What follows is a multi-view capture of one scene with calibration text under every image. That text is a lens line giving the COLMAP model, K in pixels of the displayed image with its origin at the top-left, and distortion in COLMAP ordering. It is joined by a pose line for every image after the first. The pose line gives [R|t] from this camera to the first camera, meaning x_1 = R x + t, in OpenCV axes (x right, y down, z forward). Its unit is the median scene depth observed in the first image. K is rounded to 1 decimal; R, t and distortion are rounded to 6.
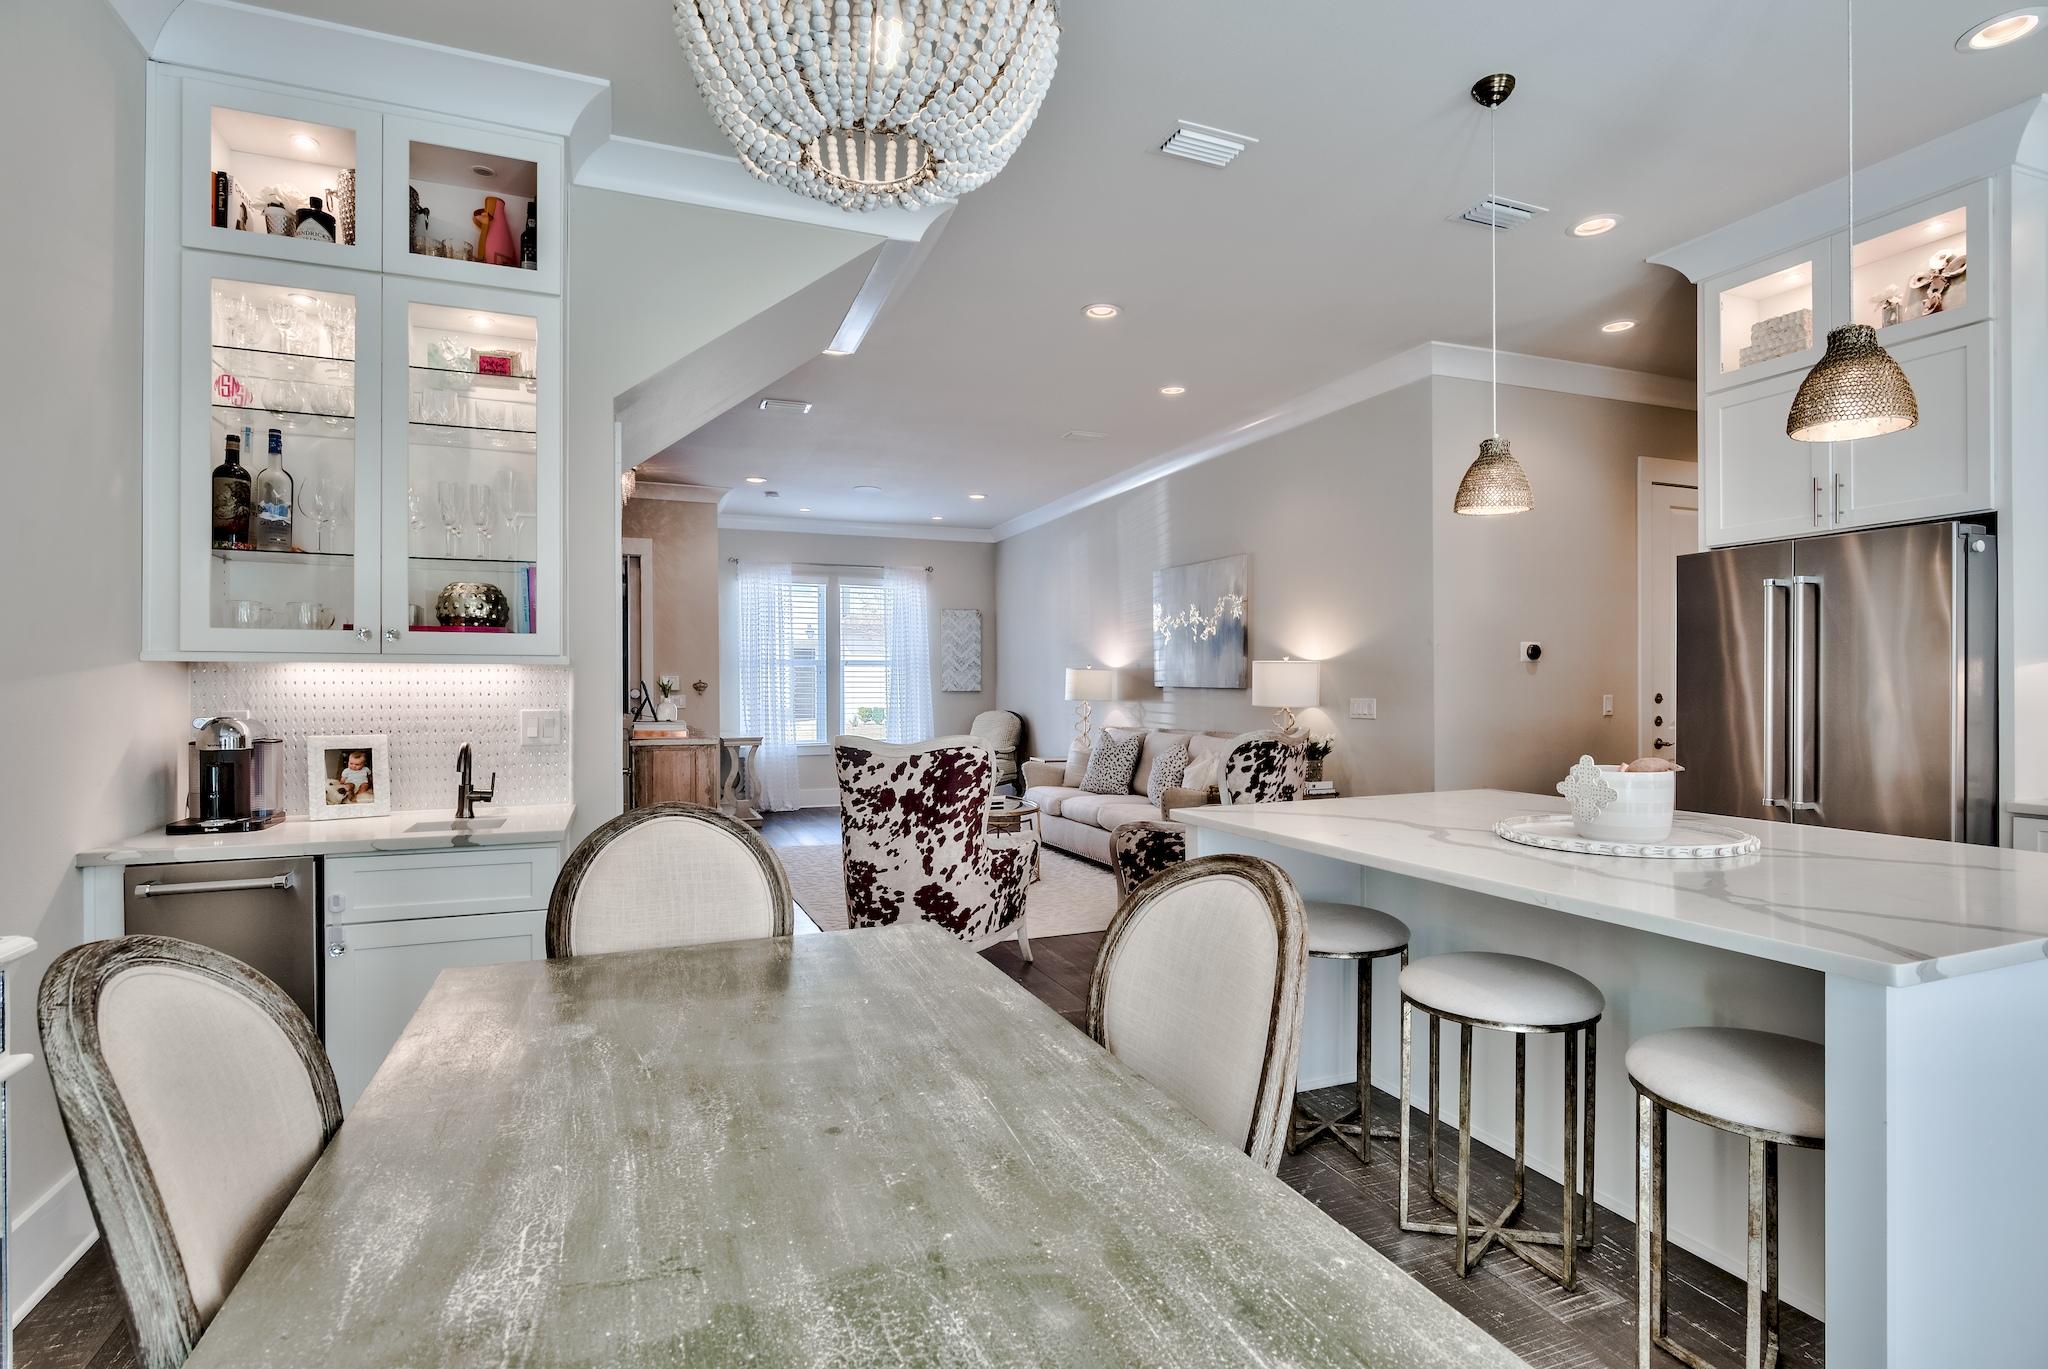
lens RADIAL K [[997.6, 0, 1010.9], [0, 997.6, 691.6], [0, 0, 1]] dist [-0.004384, 0.000614]
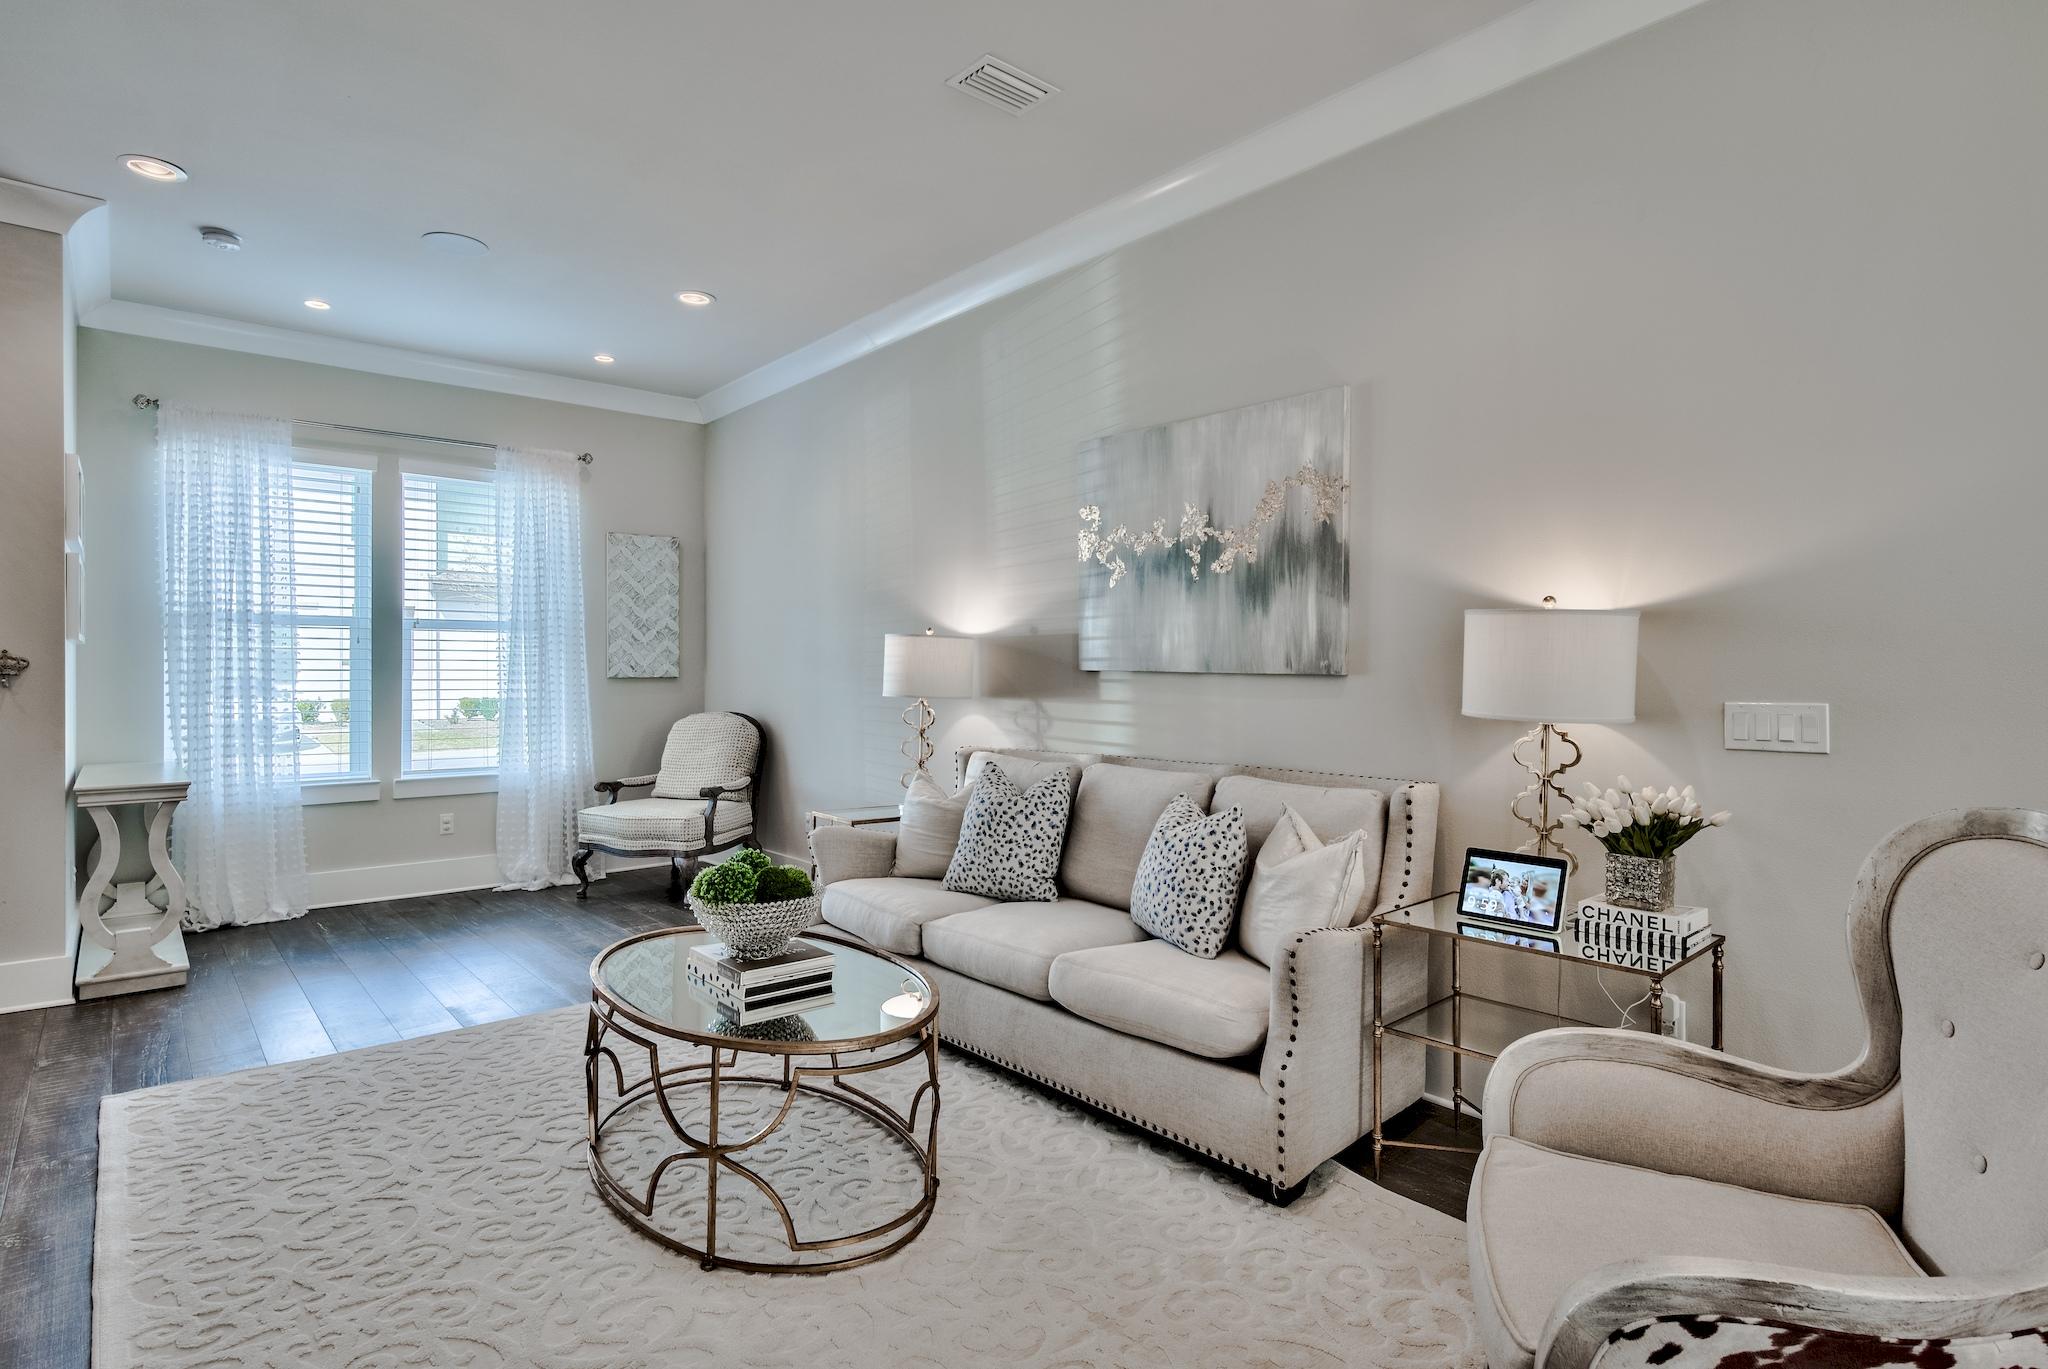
lens RADIAL K [[1081.2, 0, 1033.1], [0, 1081.2, 669.3], [0, 0, 1]] dist [0.002054, -0.002161]
pose [[0.945172, 0.004050, 0.326549, -0.119895], [-0.001924, 0.999975, -0.006831, -0.003647], [-0.326568, 0.005828, 0.945156, 0.991384]]
